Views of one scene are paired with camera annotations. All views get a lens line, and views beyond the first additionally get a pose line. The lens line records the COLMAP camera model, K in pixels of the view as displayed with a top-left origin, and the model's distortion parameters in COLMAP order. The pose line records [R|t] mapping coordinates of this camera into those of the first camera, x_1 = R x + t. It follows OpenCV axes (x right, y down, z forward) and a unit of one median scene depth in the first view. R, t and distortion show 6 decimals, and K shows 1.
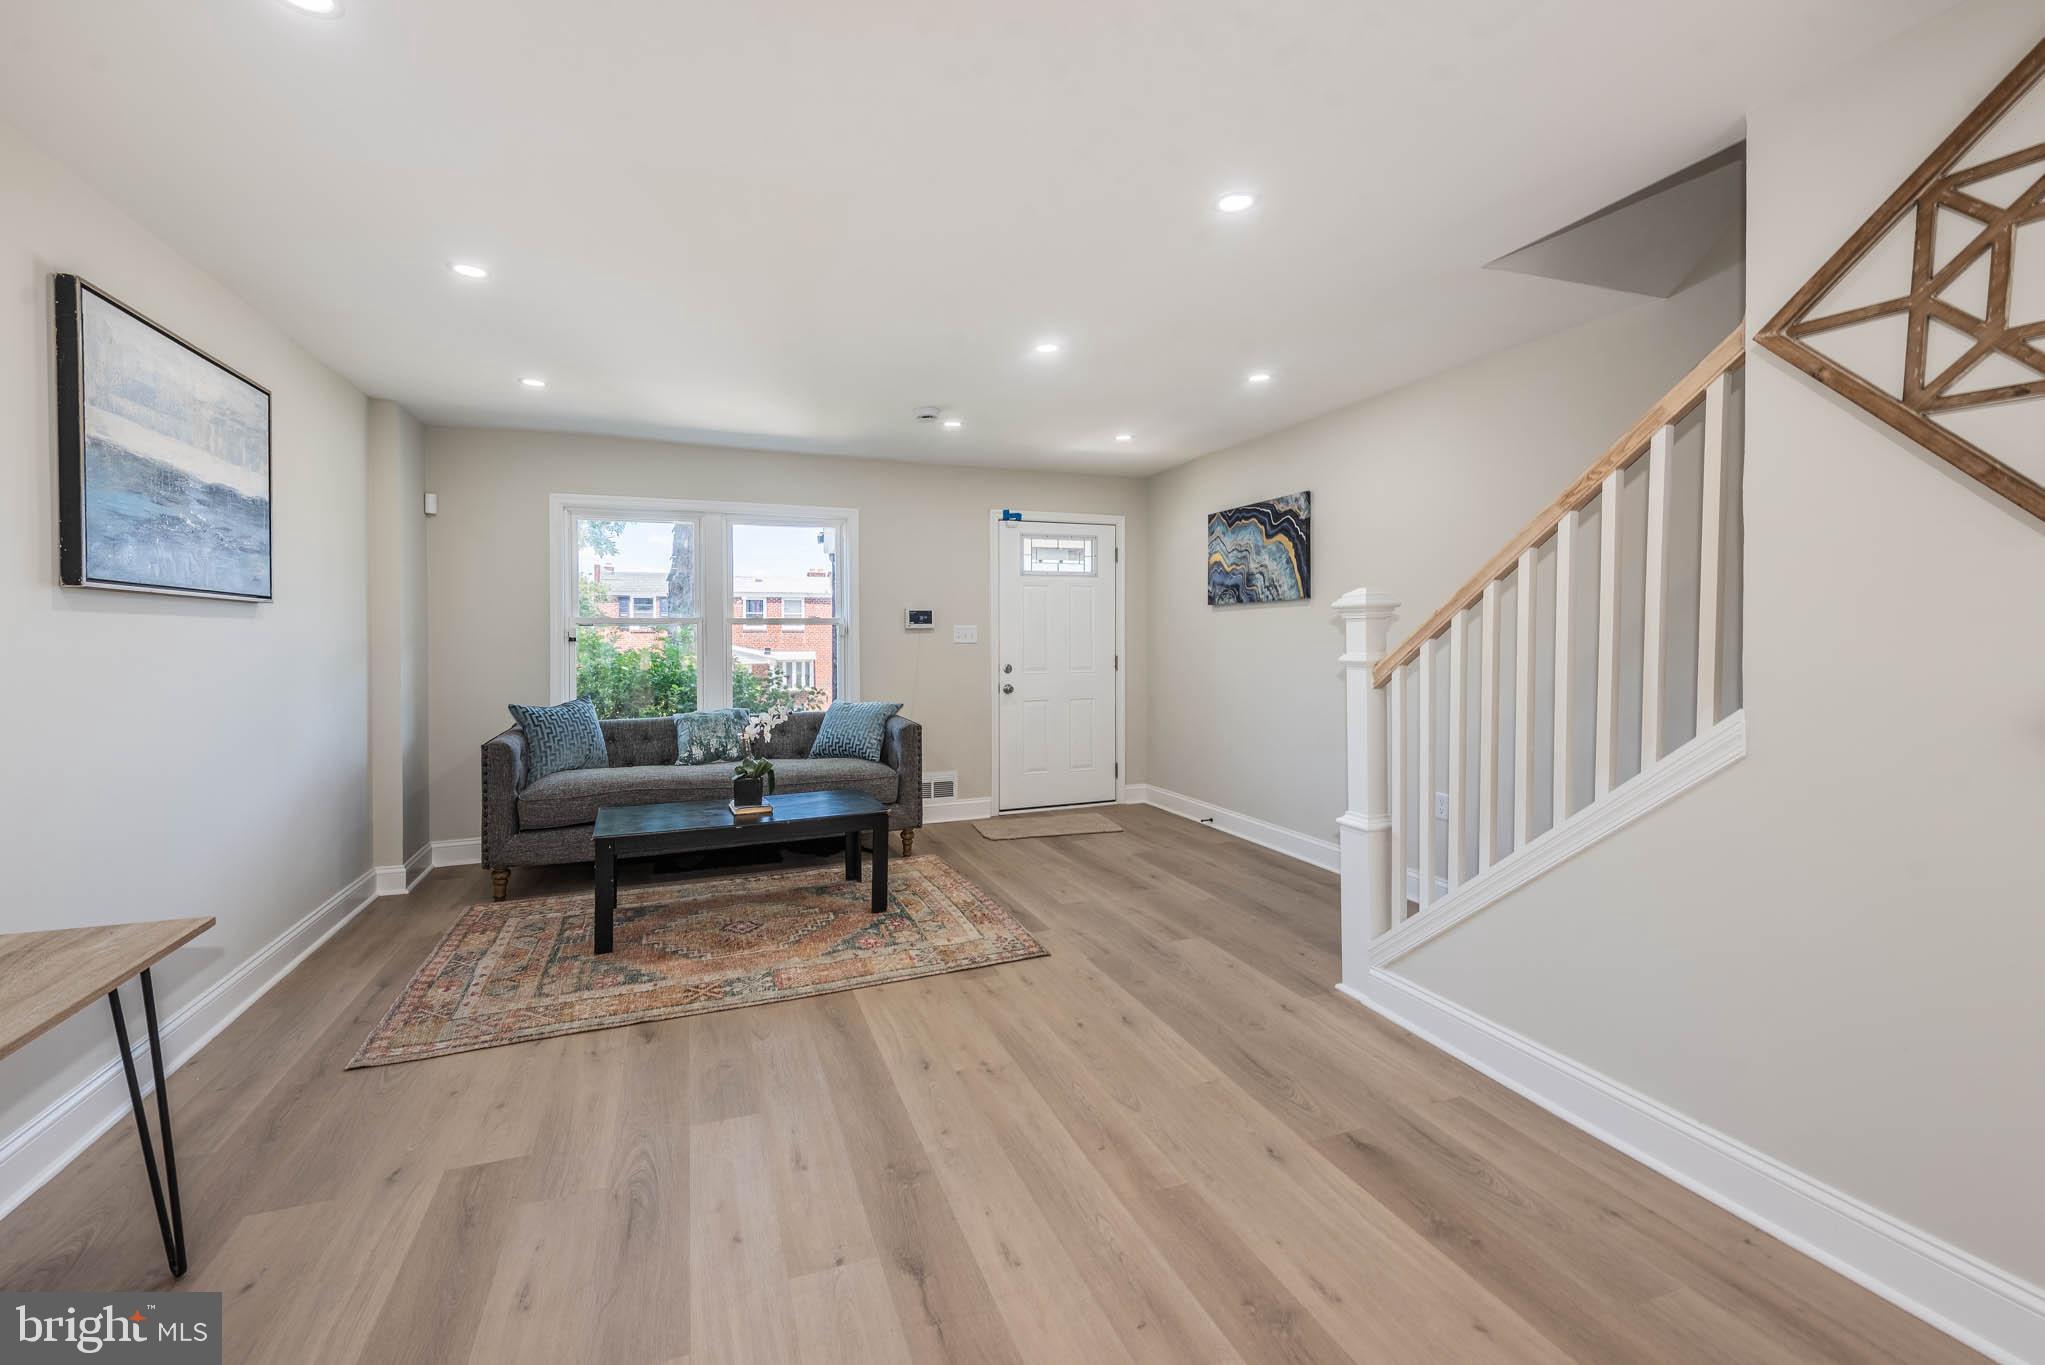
lens RADIAL K [[821.7, 0, 989.2], [0, 821.7, 644.2], [0, 0, 1]] dist [0.010716, -0.002846]
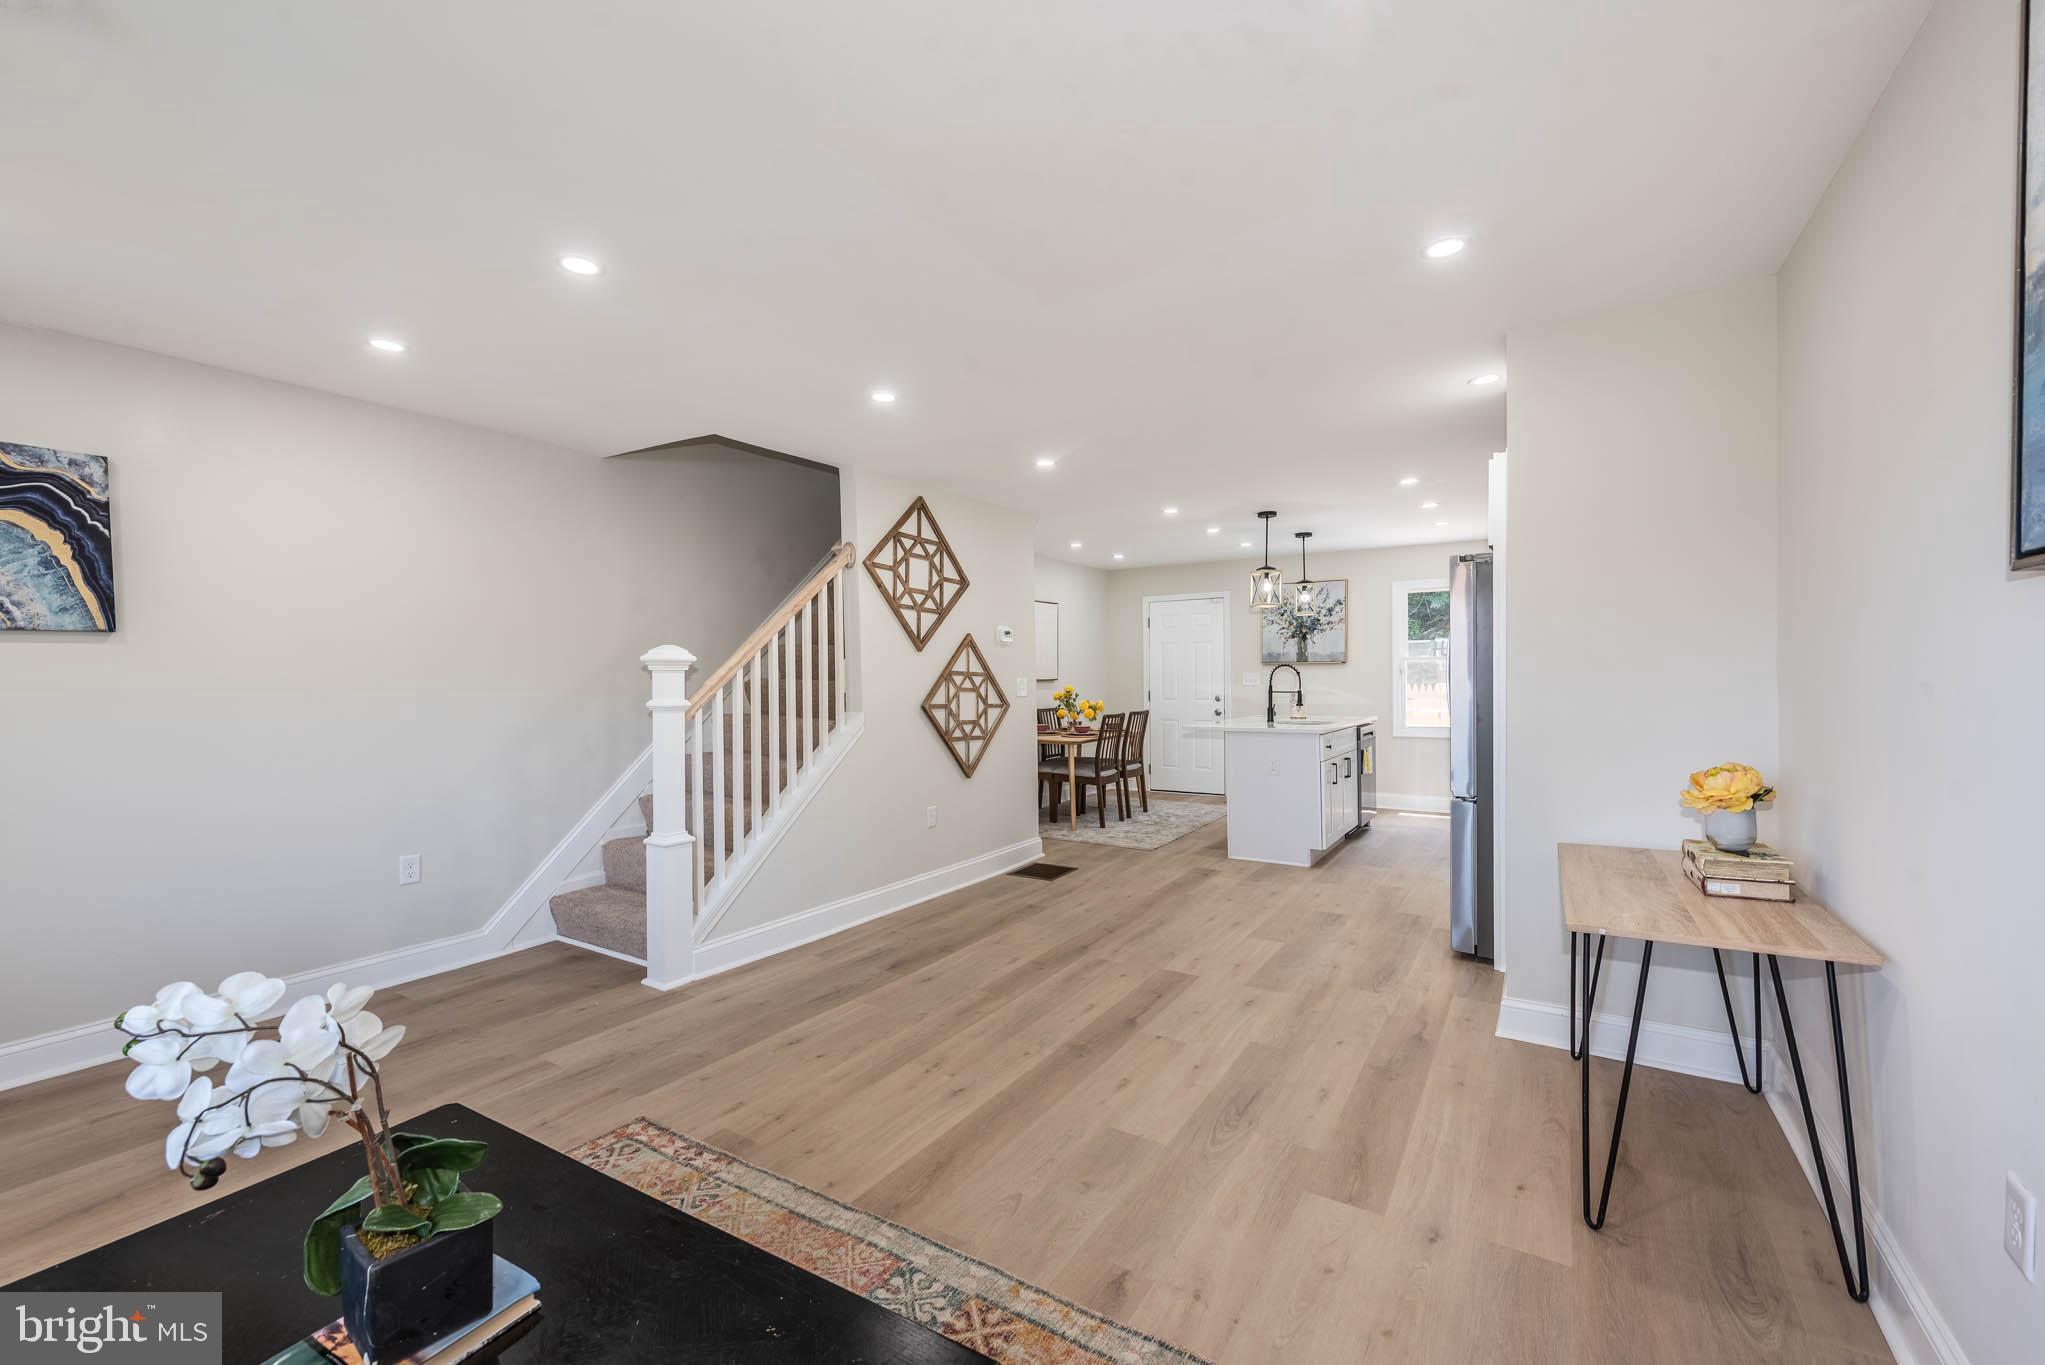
lens RADIAL K [[821.7, 0, 1010.5], [0, 821.7, 685.8], [0, 0, 1]] dist [0.010716, -0.002846]
pose [[-0.593180, 0.004063, 0.805059, -0.631752], [0.022512, 0.999680, 0.011542, -0.009003], [-0.804755, 0.024971, -0.593082, 1.022772]]
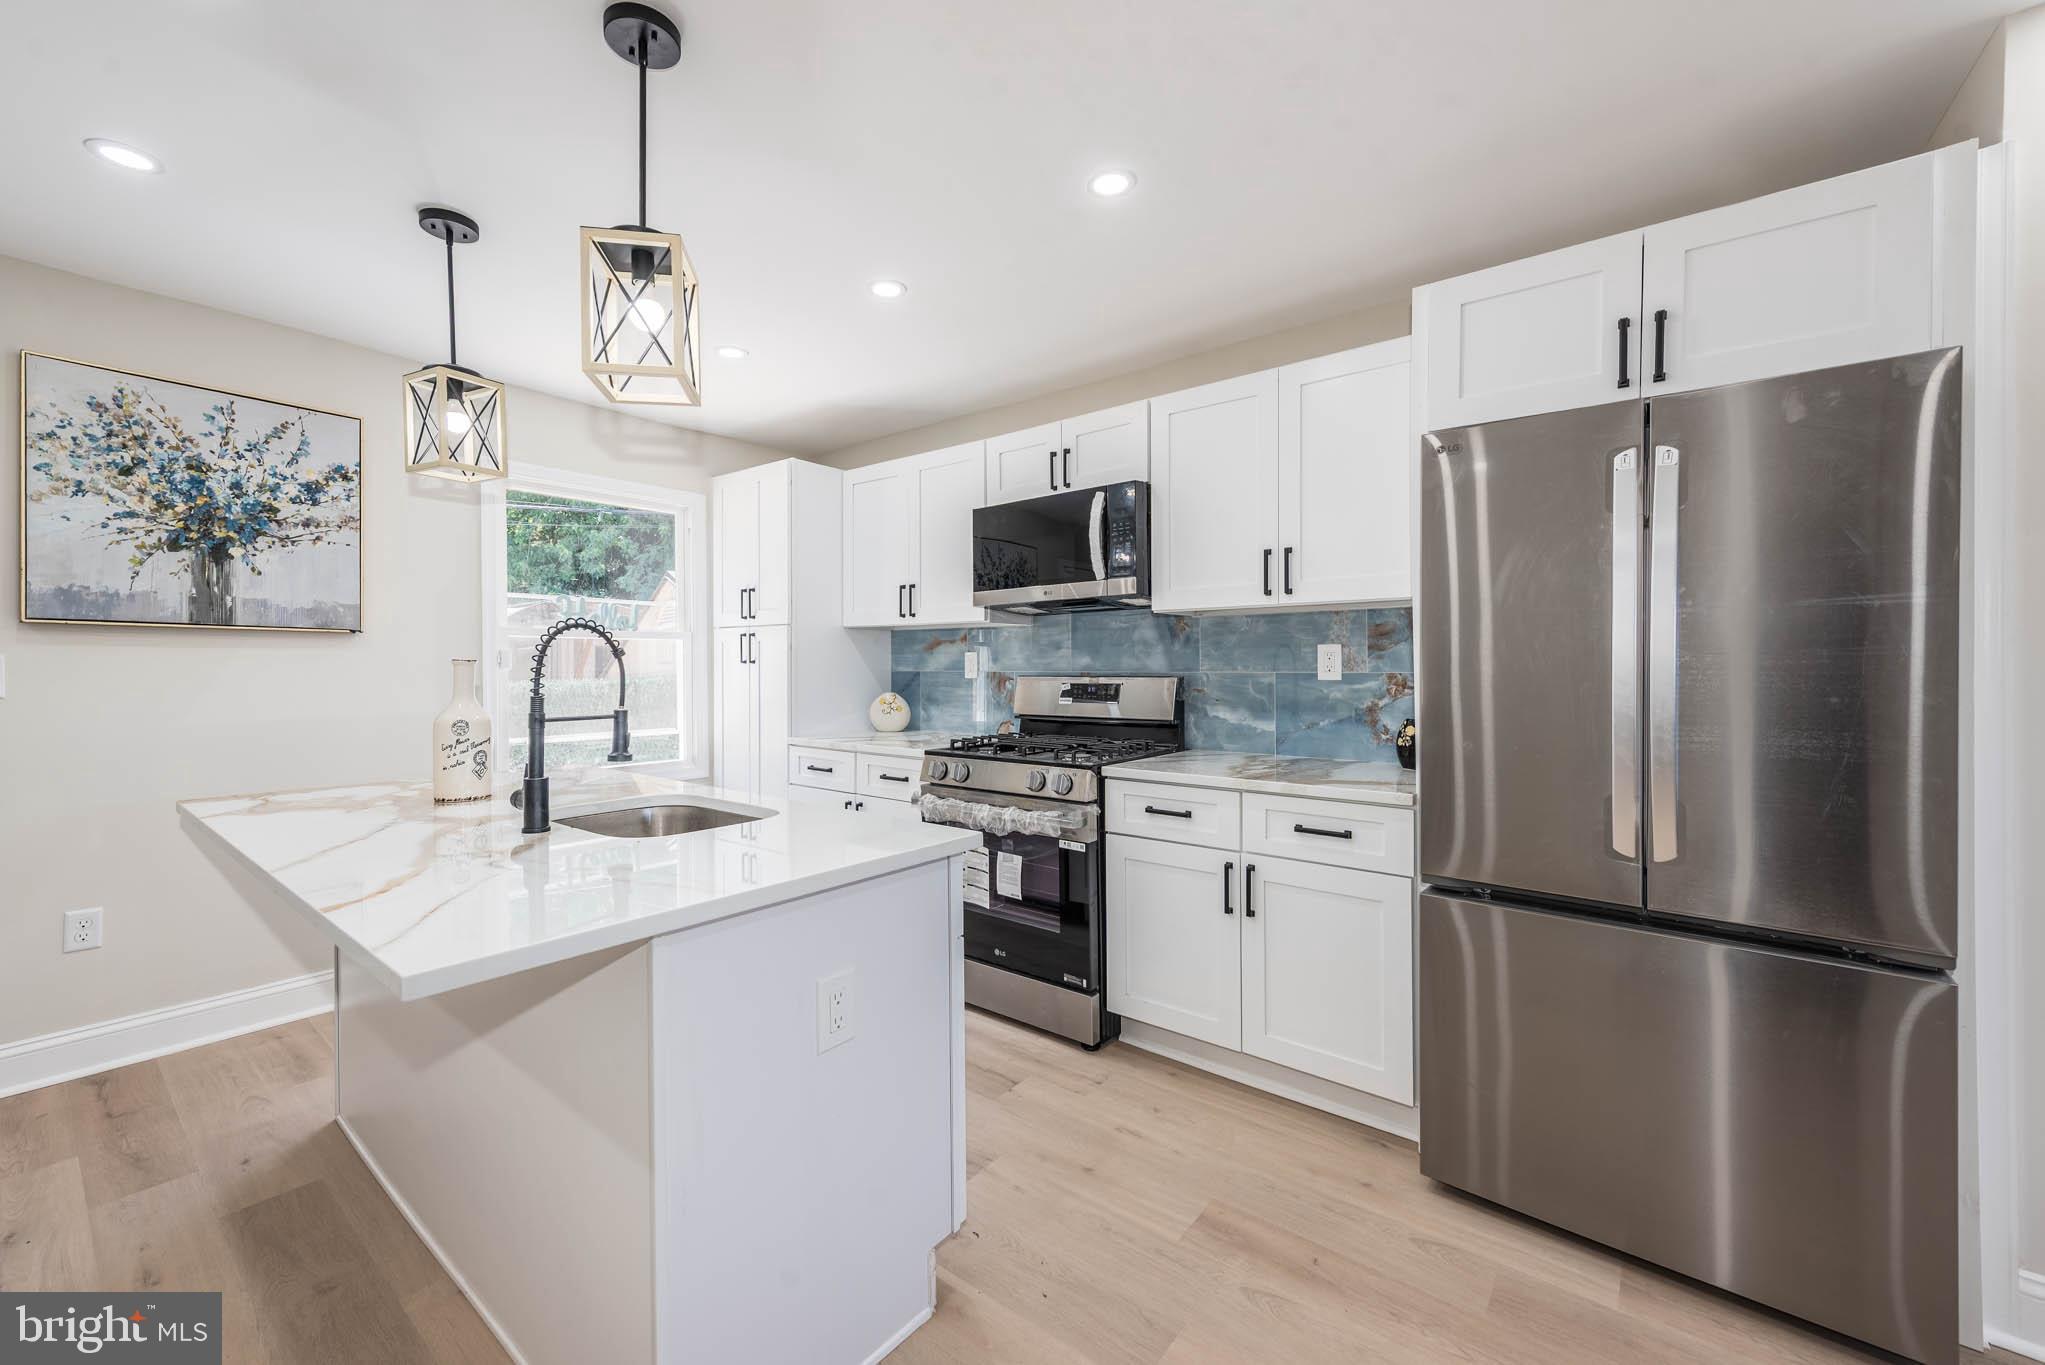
lens RADIAL K [[821.7, 0, 1037.8], [0, 821.7, 667.2], [0, 0, 1]] dist [0.010716, -0.002846]
pose [[-0.854402, 0.007736, -0.519555, 0.398340], [0.001233, 0.999917, 0.012860, -0.000219], [0.519611, 0.010347, -0.854340, 0.142367]]
